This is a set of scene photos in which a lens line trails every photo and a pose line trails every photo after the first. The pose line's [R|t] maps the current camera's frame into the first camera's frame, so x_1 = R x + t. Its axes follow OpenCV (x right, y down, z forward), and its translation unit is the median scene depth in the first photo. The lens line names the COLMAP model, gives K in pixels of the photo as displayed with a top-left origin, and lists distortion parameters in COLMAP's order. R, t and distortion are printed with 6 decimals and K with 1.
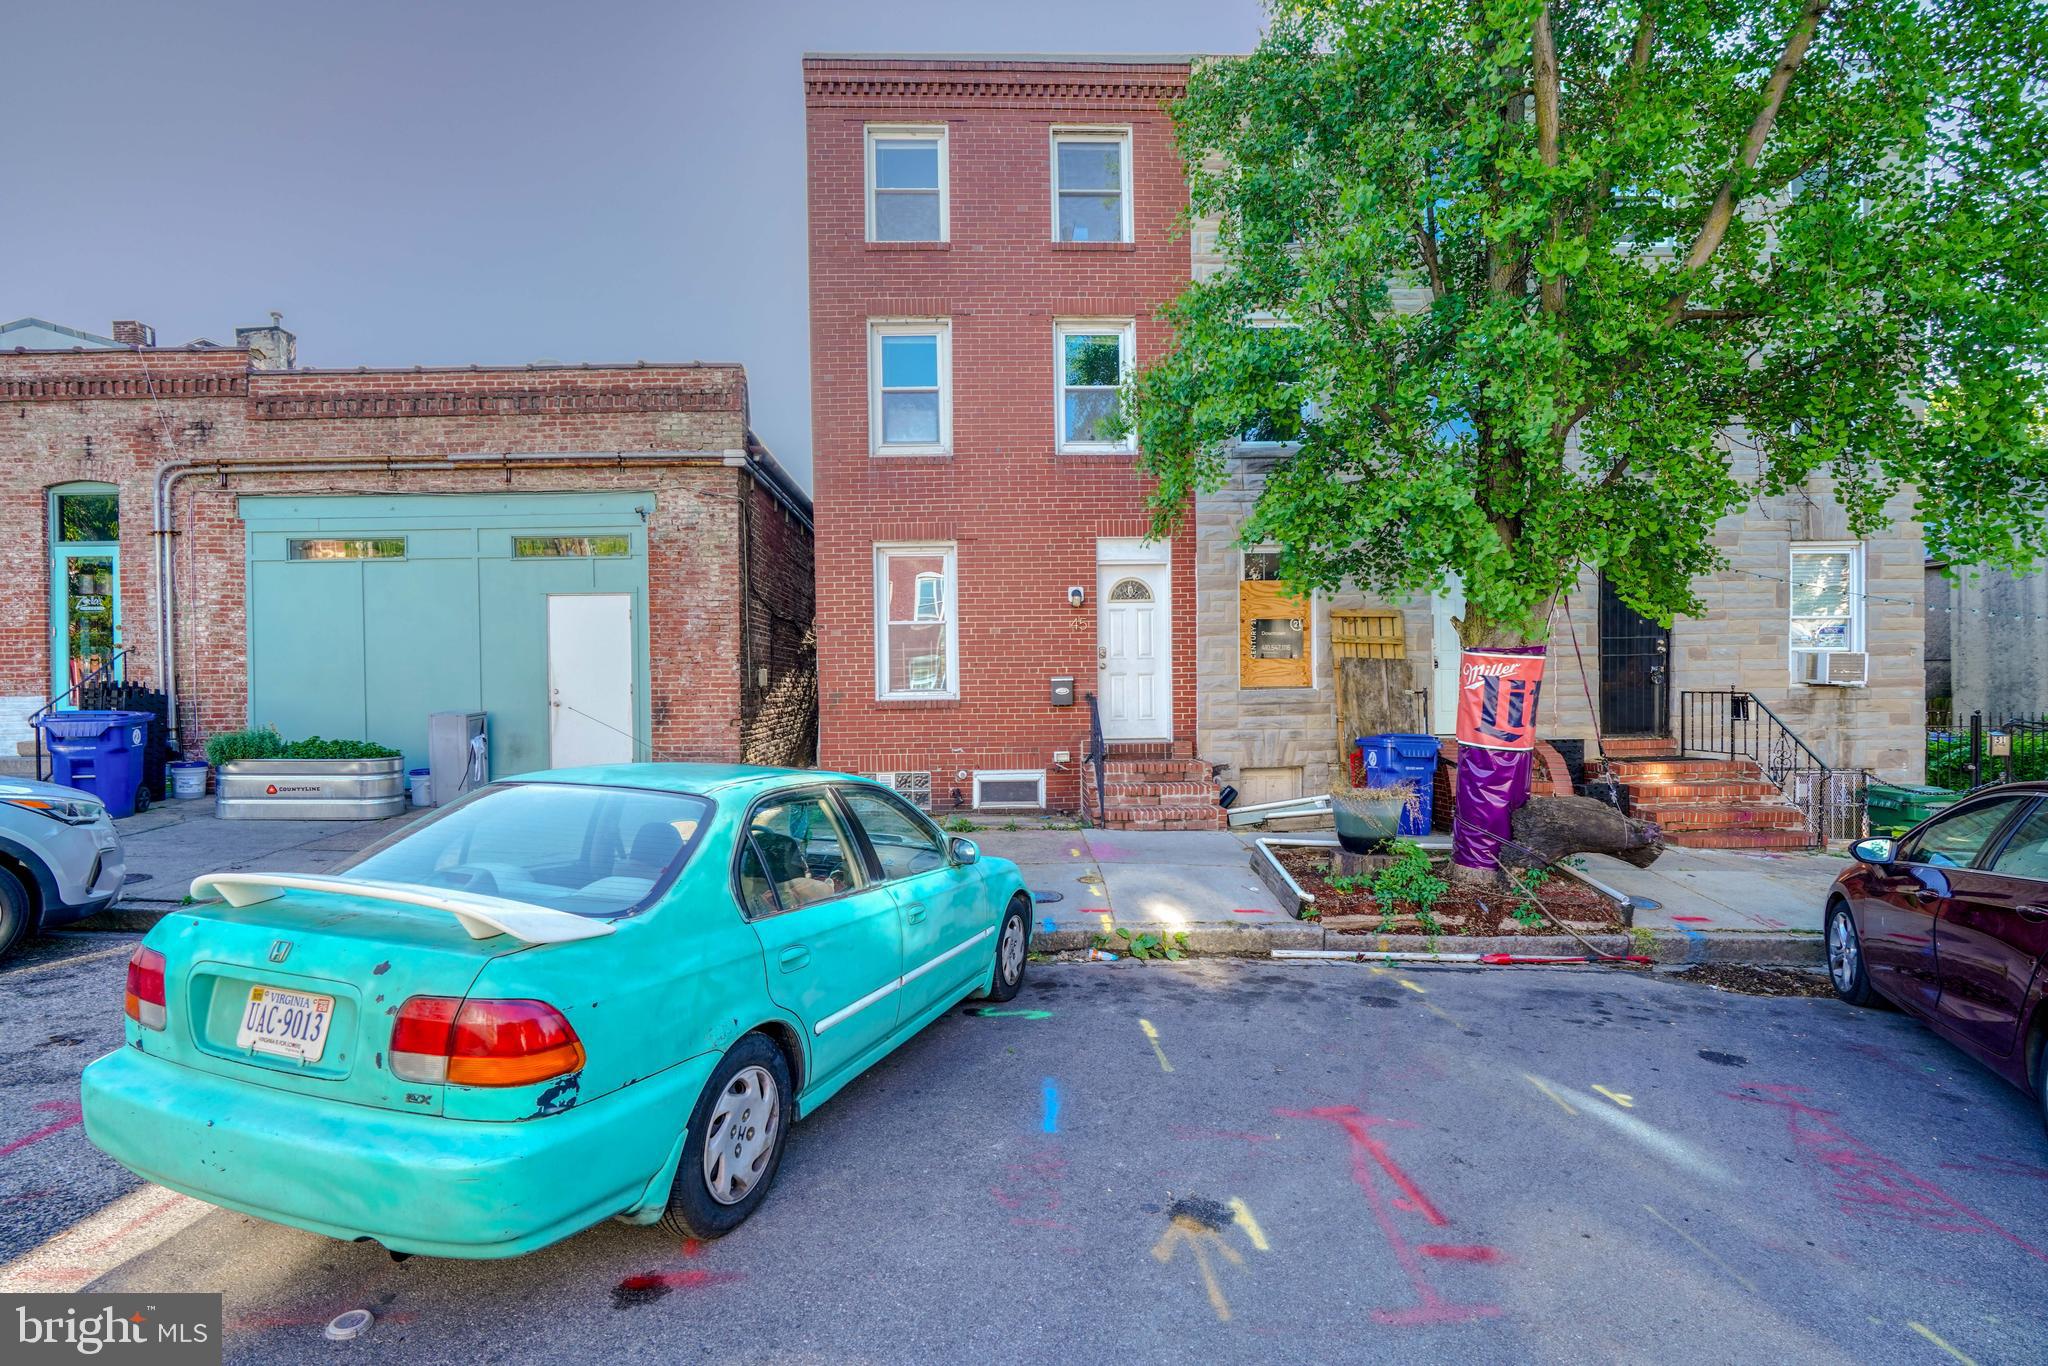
lens RADIAL K [[928.0, 0, 1009.1], [0, 928.0, 691.0], [0, 0, 1]] dist [-0.012260, 0.005954]
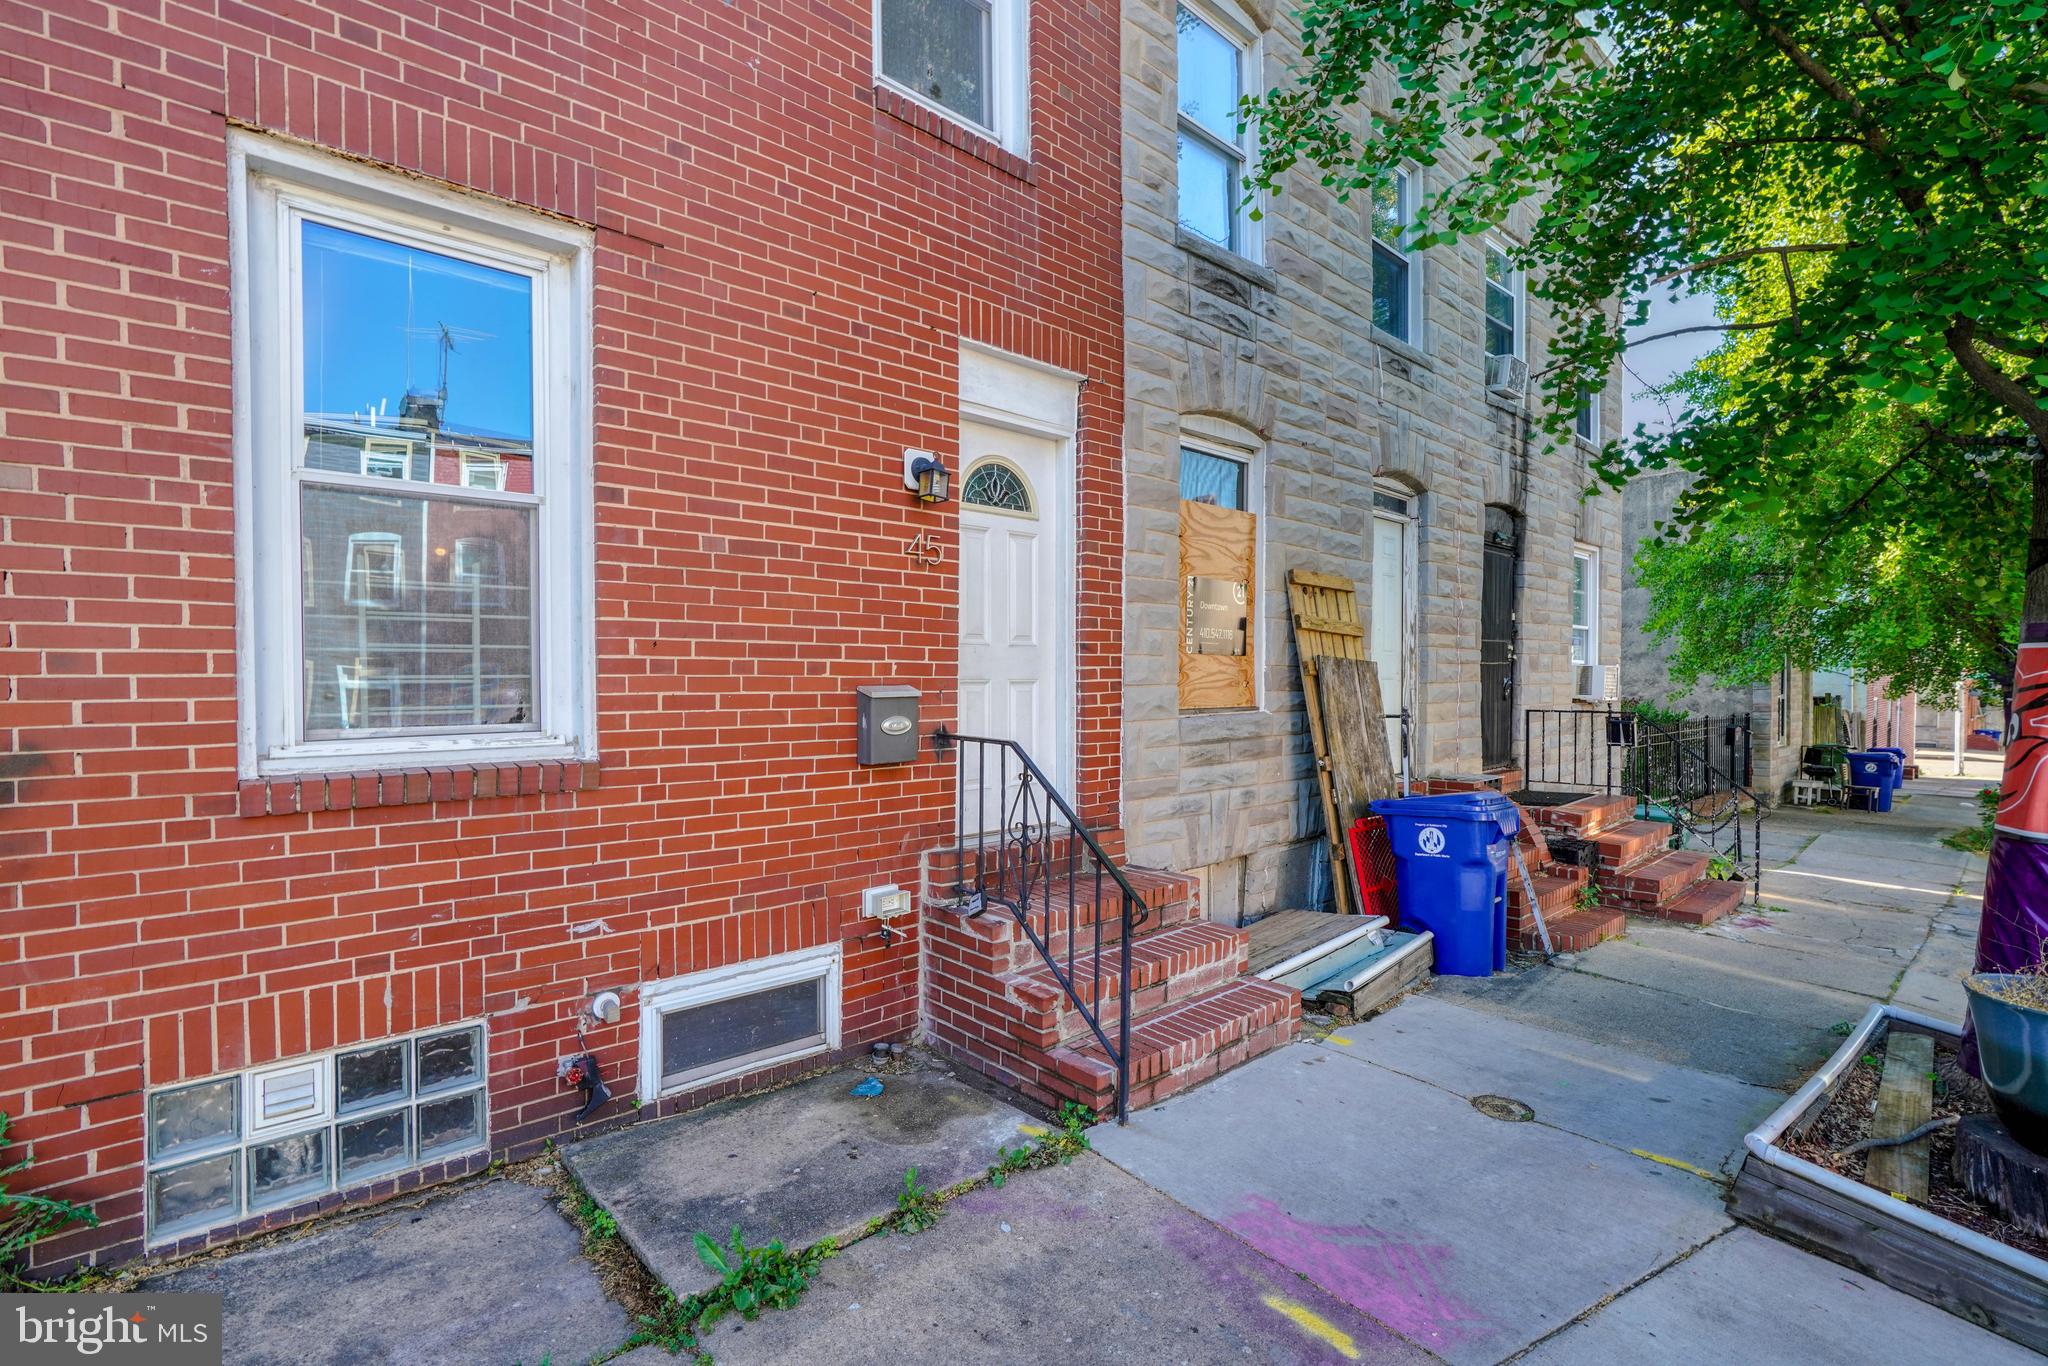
lens RADIAL K [[928.0, 0, 1001.3], [0, 928.0, 690.9], [0, 0, 1]] dist [-0.012260, 0.005954]
pose [[0.771532, 0.003755, 0.636180, -0.144926], [-0.001496, 0.999991, -0.004088, -0.012188], [-0.636189, 0.002202, 0.771530, 0.687724]]
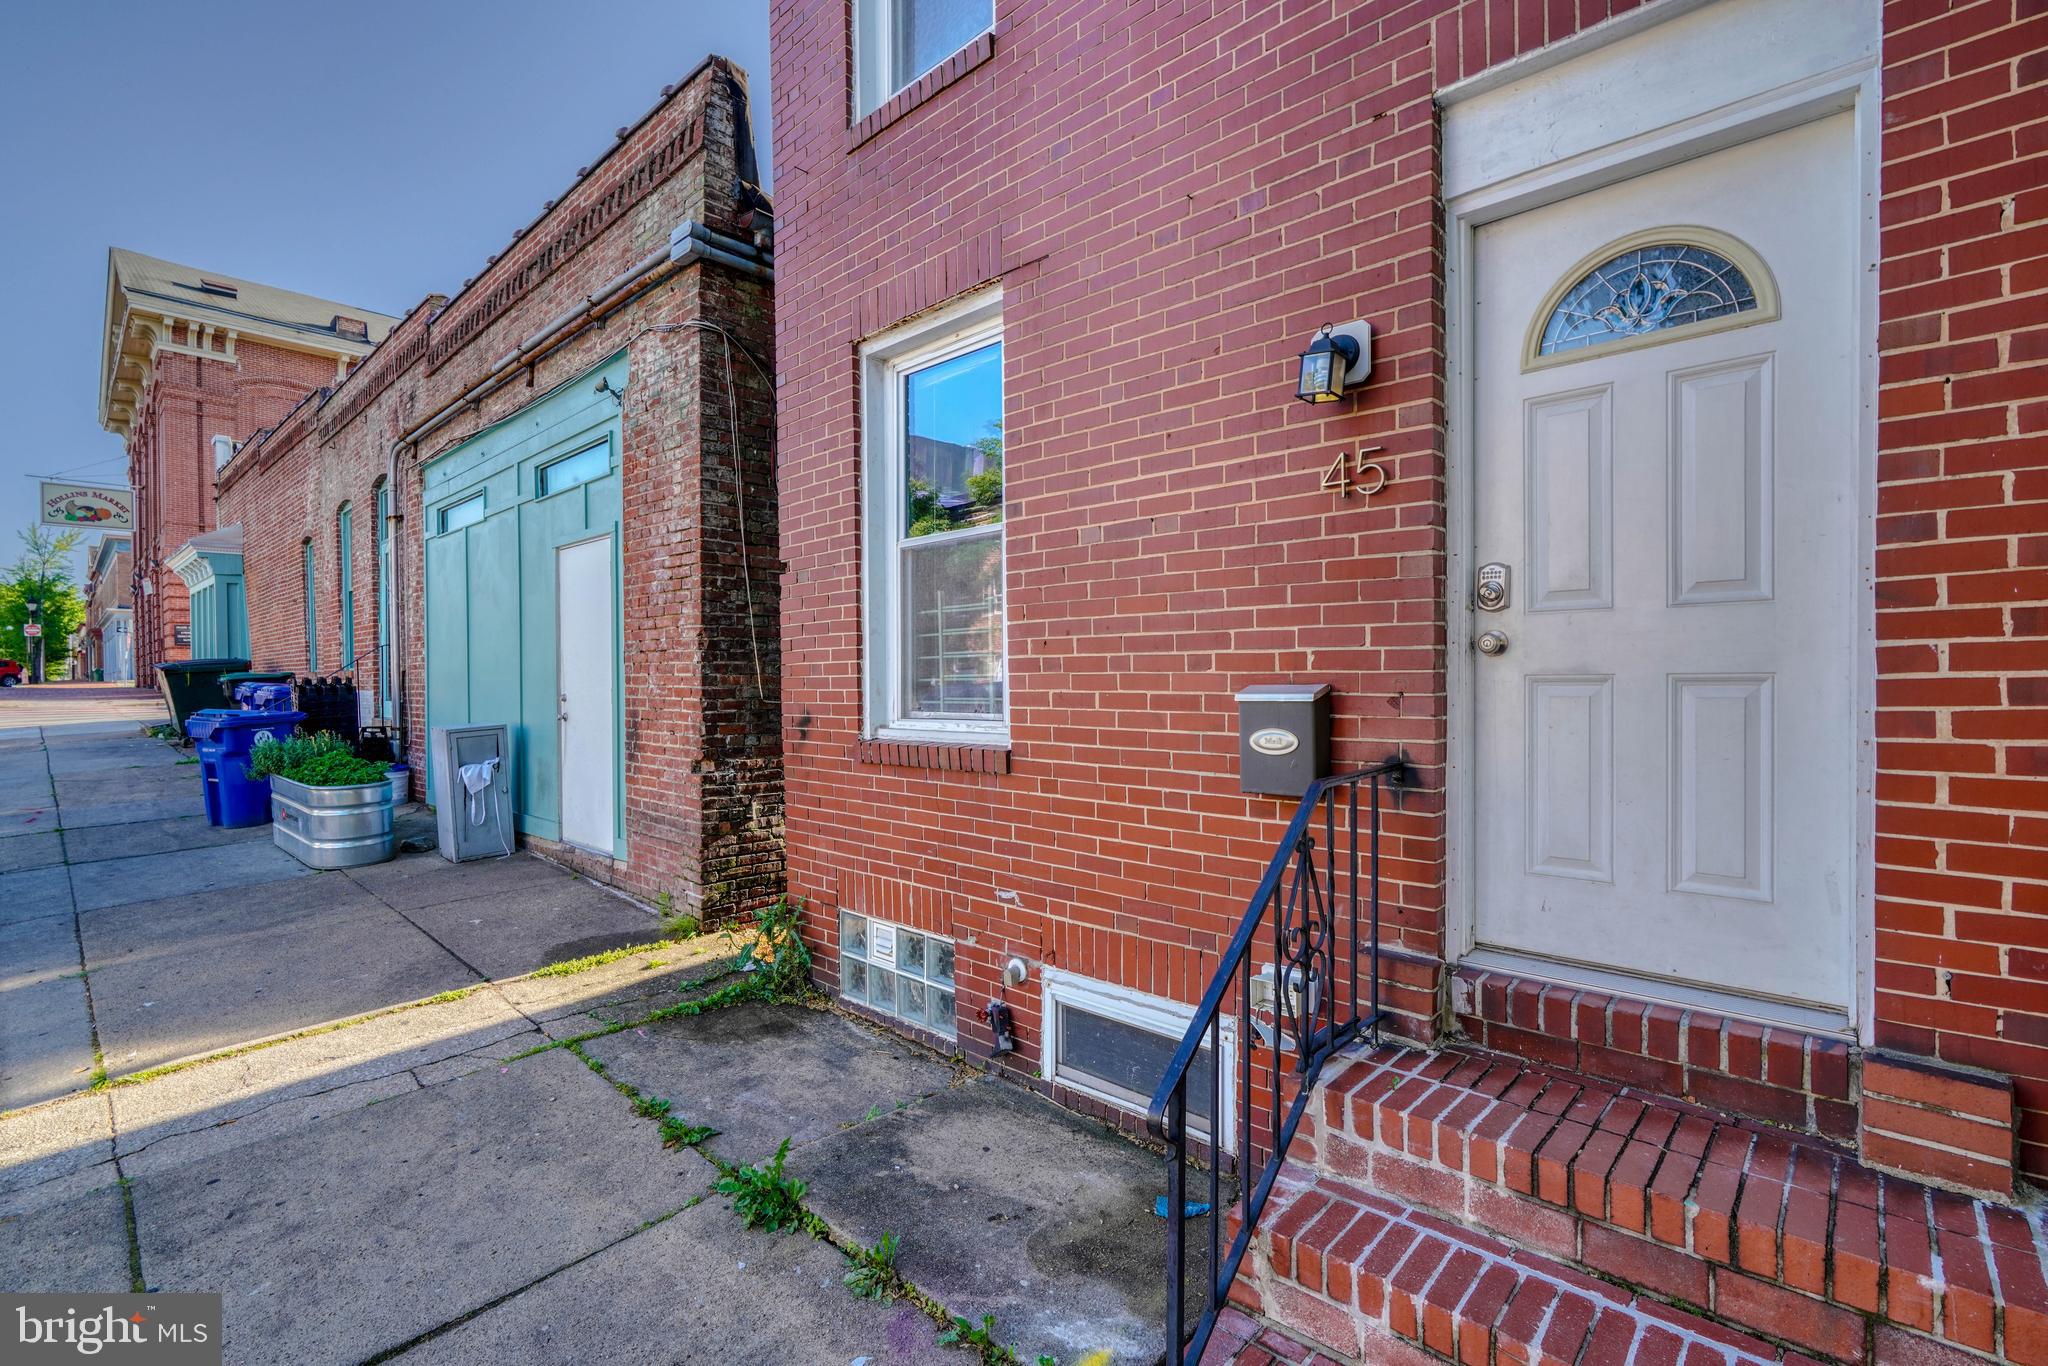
lens RADIAL K [[928.0, 0, 1012.0], [0, 928.0, 692.2], [0, 0, 1]] dist [-0.012260, 0.005954]
pose [[0.704581, 0.018700, -0.709377, 0.188554], [-0.011671, 0.999823, 0.014765, -0.016606], [0.709528, -0.002124, 0.704674, 0.765500]]
